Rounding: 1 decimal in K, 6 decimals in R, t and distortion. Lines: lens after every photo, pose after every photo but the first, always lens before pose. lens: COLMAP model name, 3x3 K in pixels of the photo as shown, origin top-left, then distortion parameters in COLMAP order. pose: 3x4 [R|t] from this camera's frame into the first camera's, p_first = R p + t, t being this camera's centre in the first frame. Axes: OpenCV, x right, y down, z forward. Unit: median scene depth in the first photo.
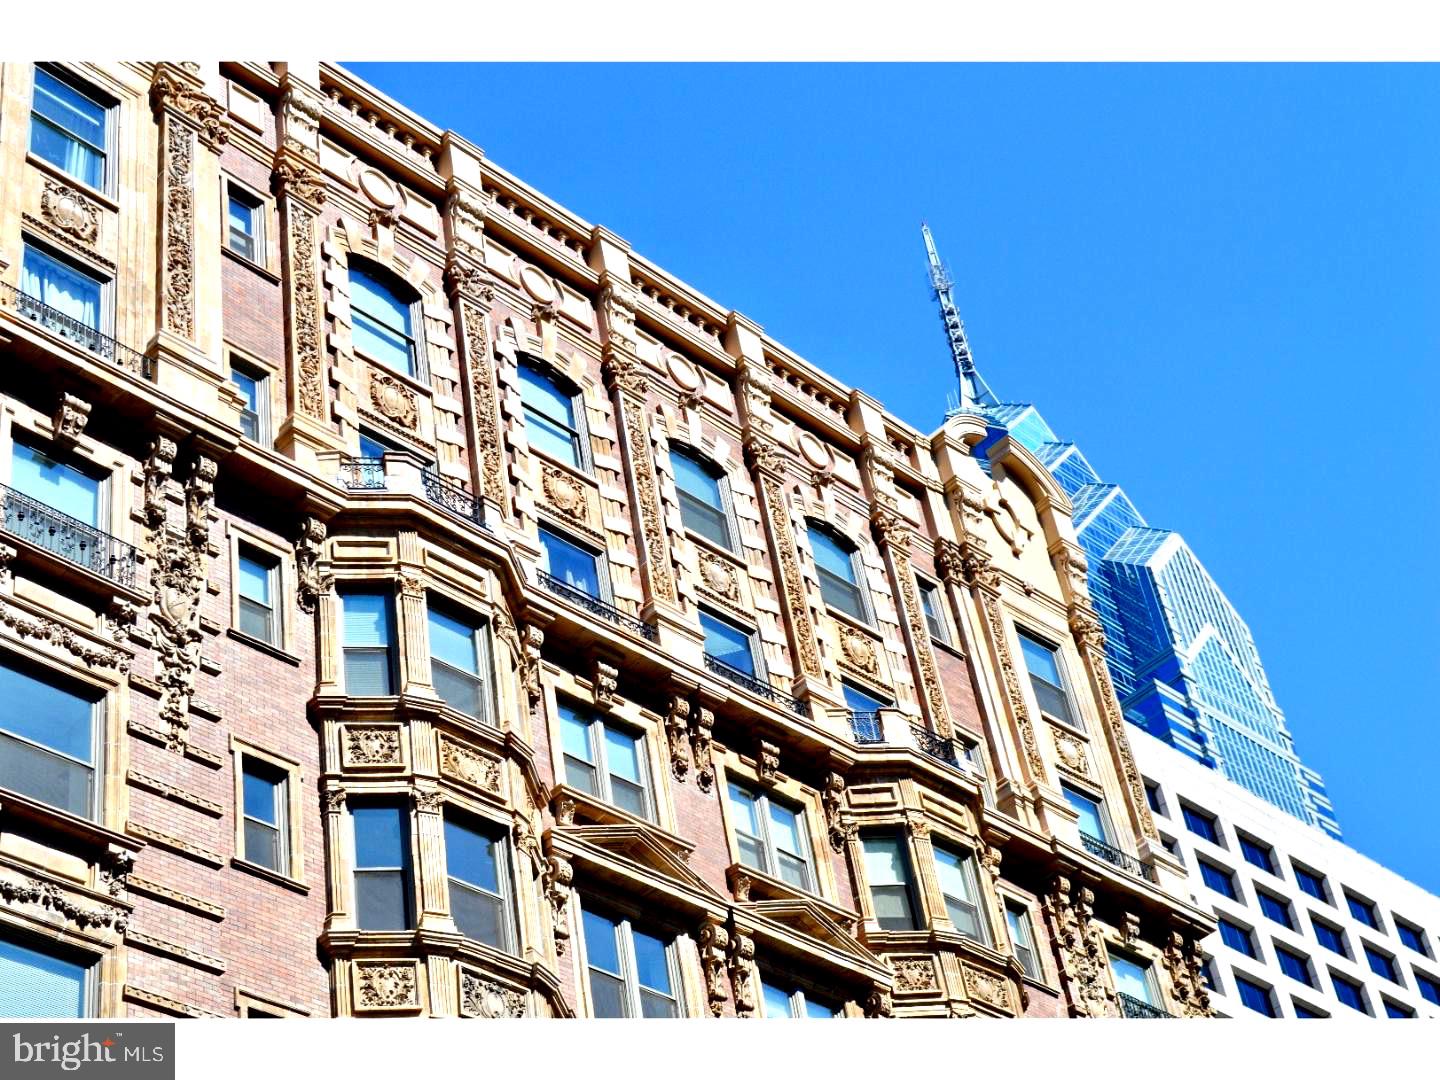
lens RADIAL K [[2482.2, 0, 718.0], [0, 2482.2, 540.0], [0, 0, 1]] dist [0.030444, 0.000000]
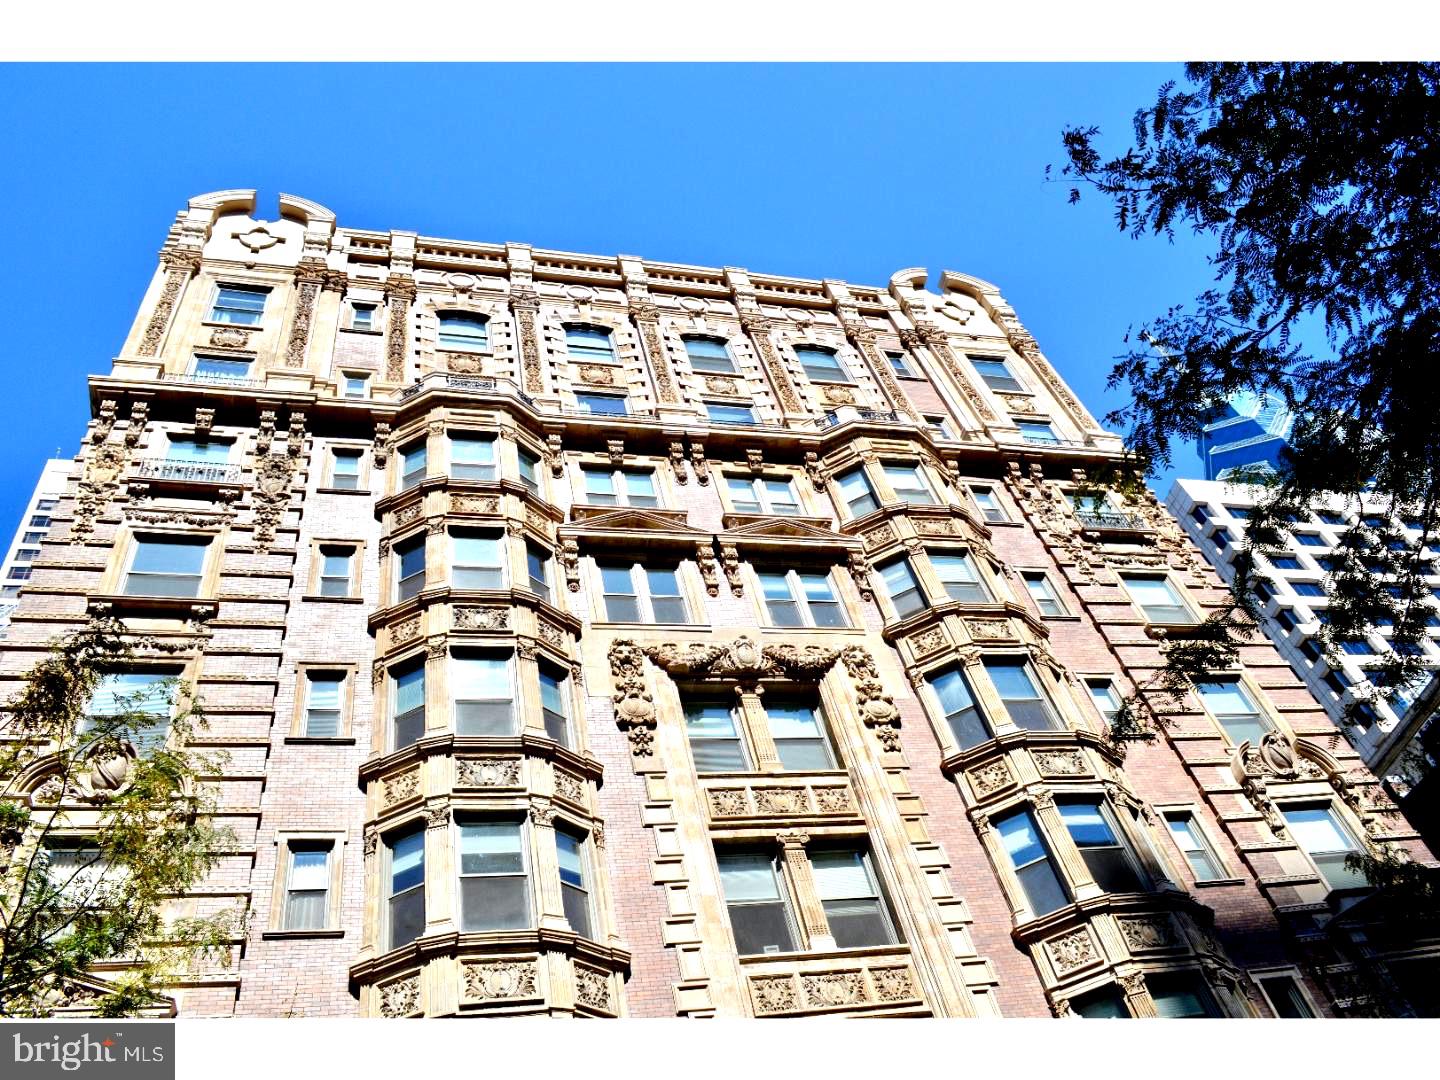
lens RADIAL K [[1165.1, 0, 721.8], [0, 1165.1, 540.1], [0, 0, 1]] dist [-0.076691, 0.004433]
pose [[0.844829, -0.429695, -0.318789, 0.236991], [0.402612, 0.902973, -0.150144, 0.260800], [0.352374, -0.001503, 0.935858, 0.328251]]
